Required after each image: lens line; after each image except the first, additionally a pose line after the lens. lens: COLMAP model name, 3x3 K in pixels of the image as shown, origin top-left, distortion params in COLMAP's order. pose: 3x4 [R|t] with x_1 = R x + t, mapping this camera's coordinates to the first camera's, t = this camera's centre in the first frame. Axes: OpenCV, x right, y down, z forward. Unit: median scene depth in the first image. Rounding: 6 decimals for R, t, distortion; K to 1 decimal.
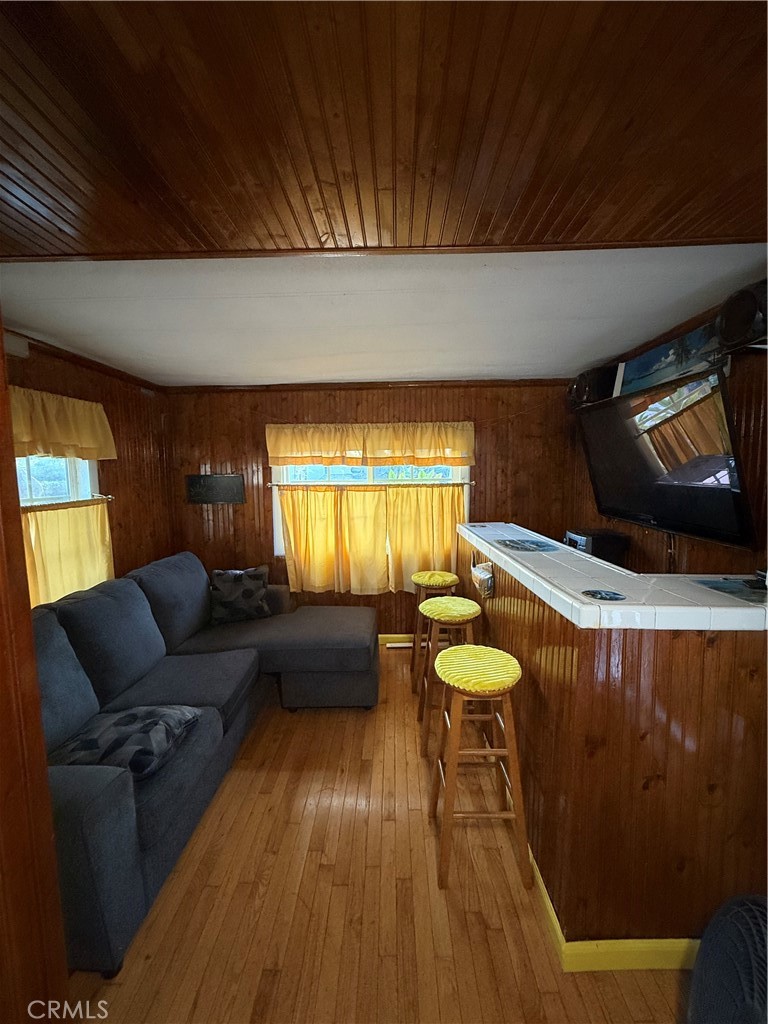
lens RADIAL K [[412.8, 0, 382.6], [0, 412.8, 512.9], [0, 0, 1]] dist [0.001676, 0.000519]
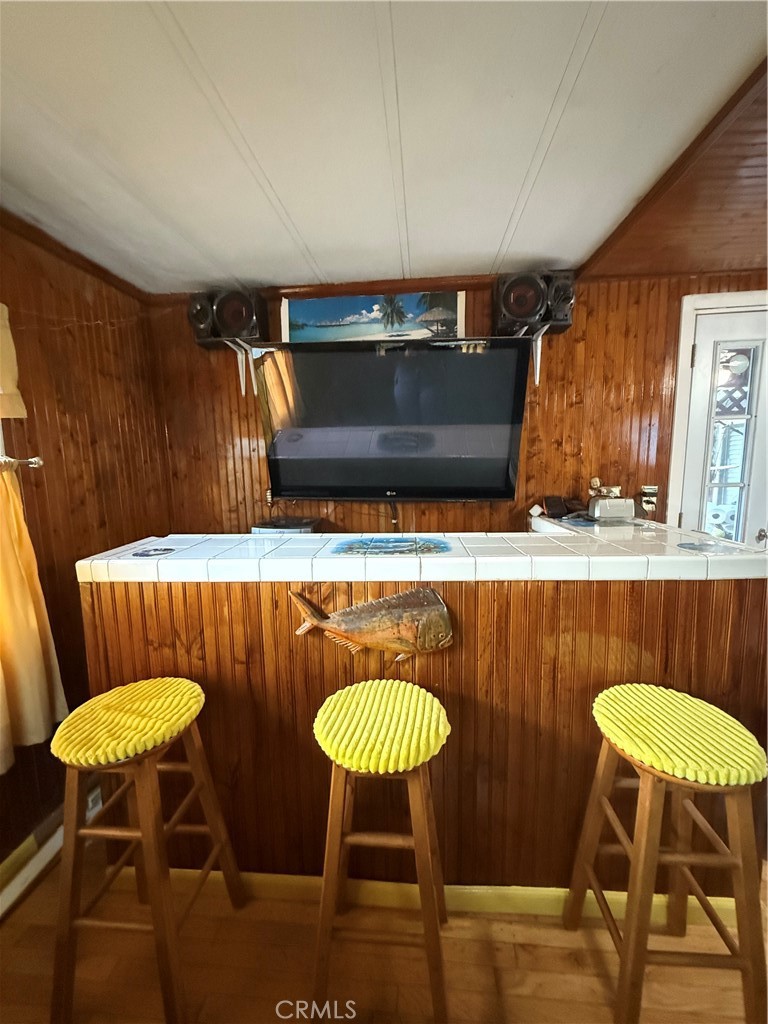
lens RADIAL K [[412.8, 0, 384.3], [0, 412.8, 508.6], [0, 0, 1]] dist [0.001676, 0.000519]
pose [[0.047072, -0.115713, 0.992167, -0.262474], [0.119812, 0.986751, 0.109397, -0.046736], [-0.991680, 0.113724, 0.060312, 0.976964]]
